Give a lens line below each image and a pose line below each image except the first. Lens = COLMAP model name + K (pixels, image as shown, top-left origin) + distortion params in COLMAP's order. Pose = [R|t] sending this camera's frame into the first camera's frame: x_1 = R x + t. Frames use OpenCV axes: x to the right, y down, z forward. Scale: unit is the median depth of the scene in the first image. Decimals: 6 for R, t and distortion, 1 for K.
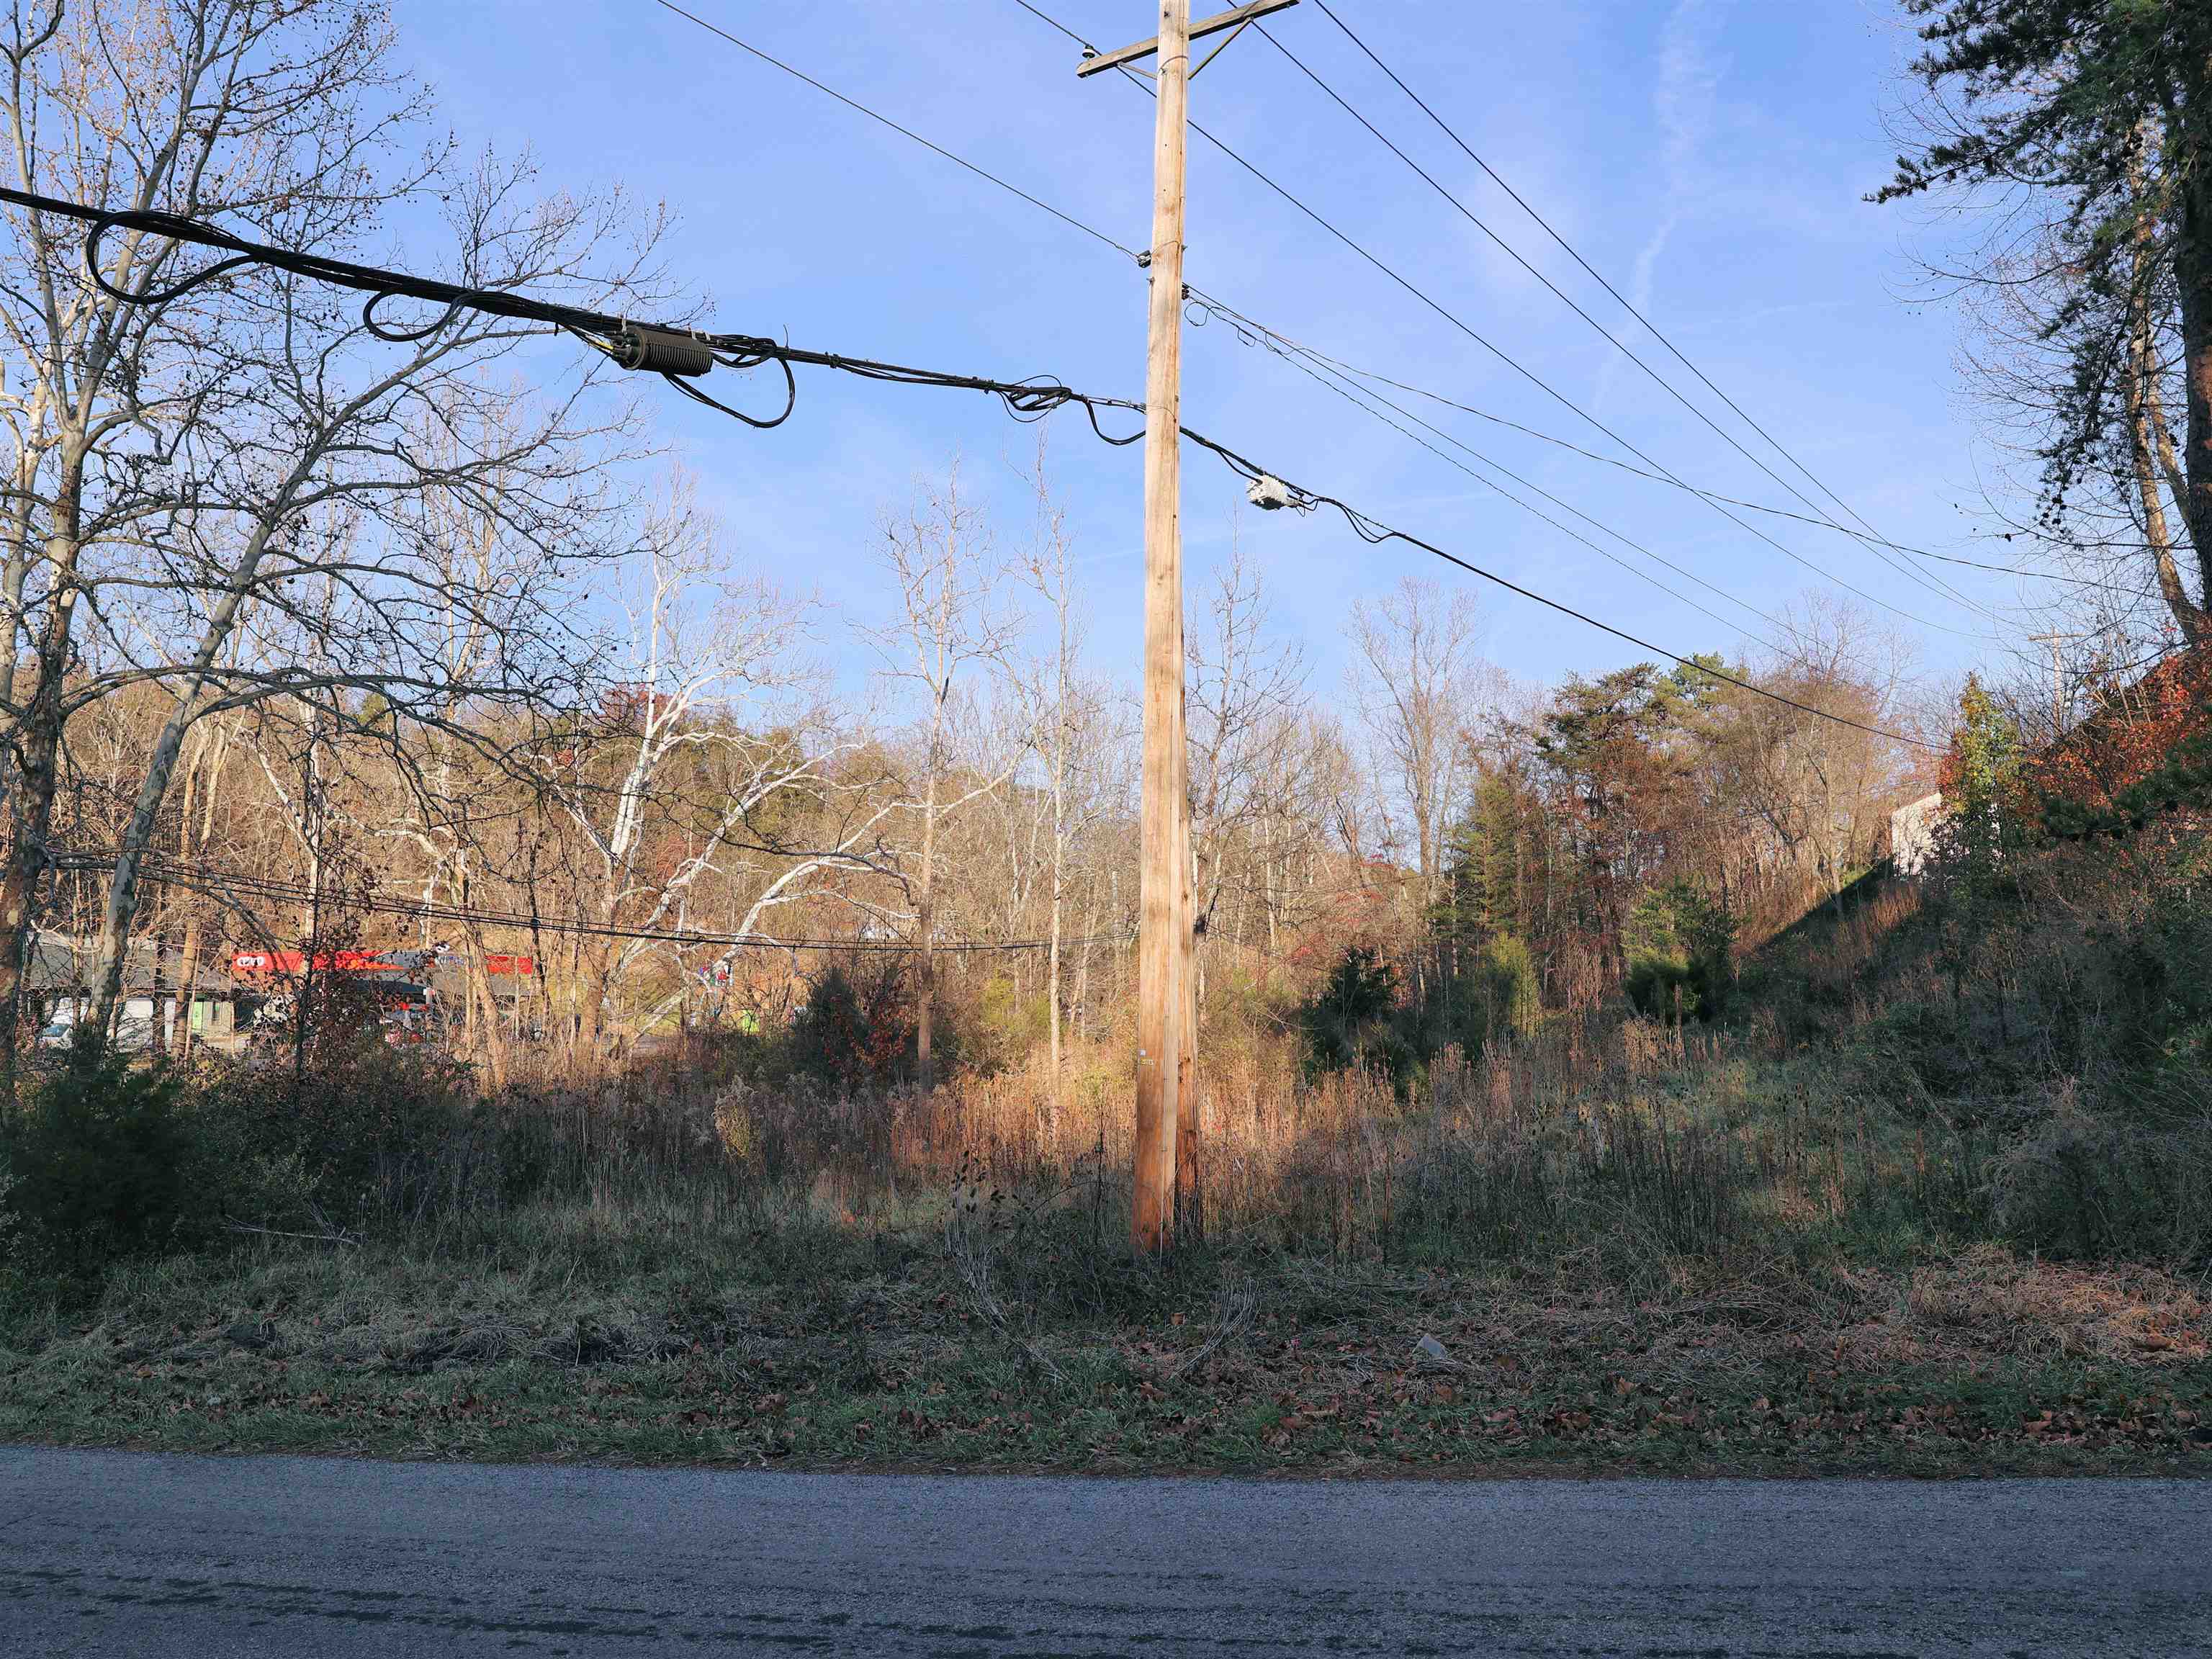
lens RADIAL K [[1704.2, 0, 1104.1], [0, 1704.2, 814.9], [0, 0, 1]] dist [-0.086268, 0.049450]
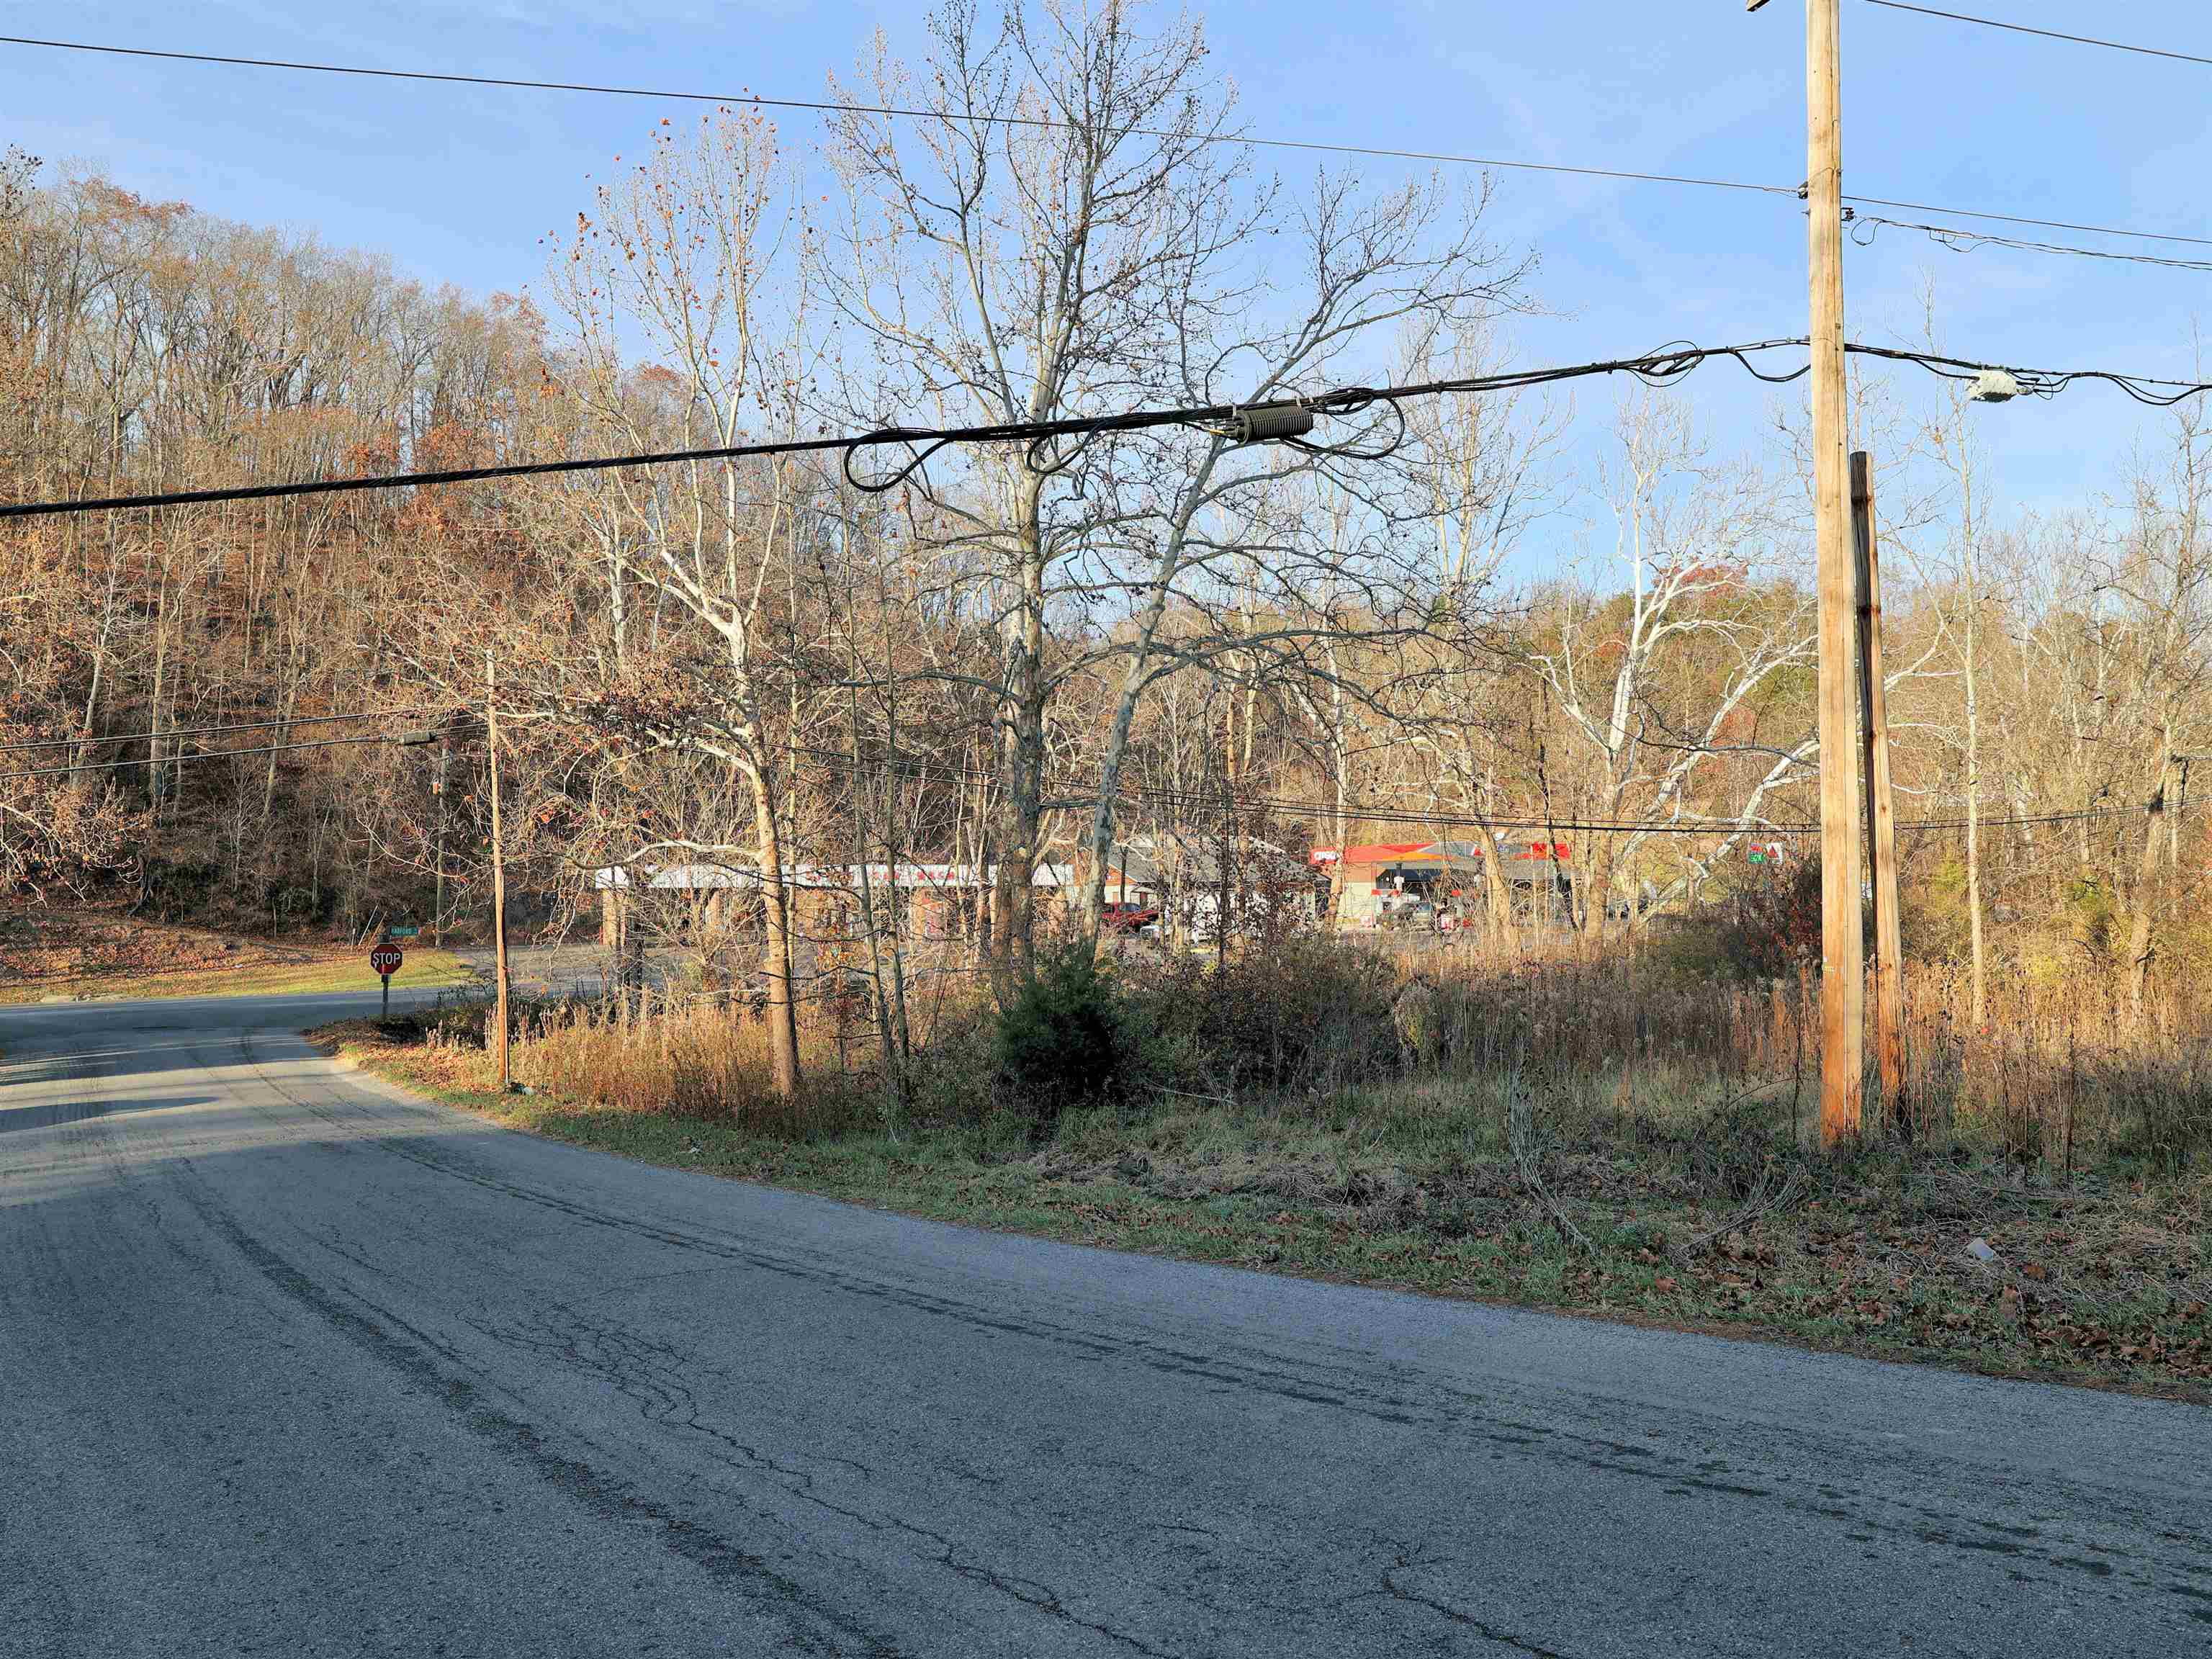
lens RADIAL K [[1704.2, 0, 1104.1], [0, 1704.2, 814.9], [0, 0, 1]] dist [-0.086268, 0.049450]
pose [[0.811305, -0.036952, -0.583455, 0.255799], [0.079293, 0.995733, 0.047196, -0.034271], [0.579221, -0.084554, 0.810773, -0.095238]]
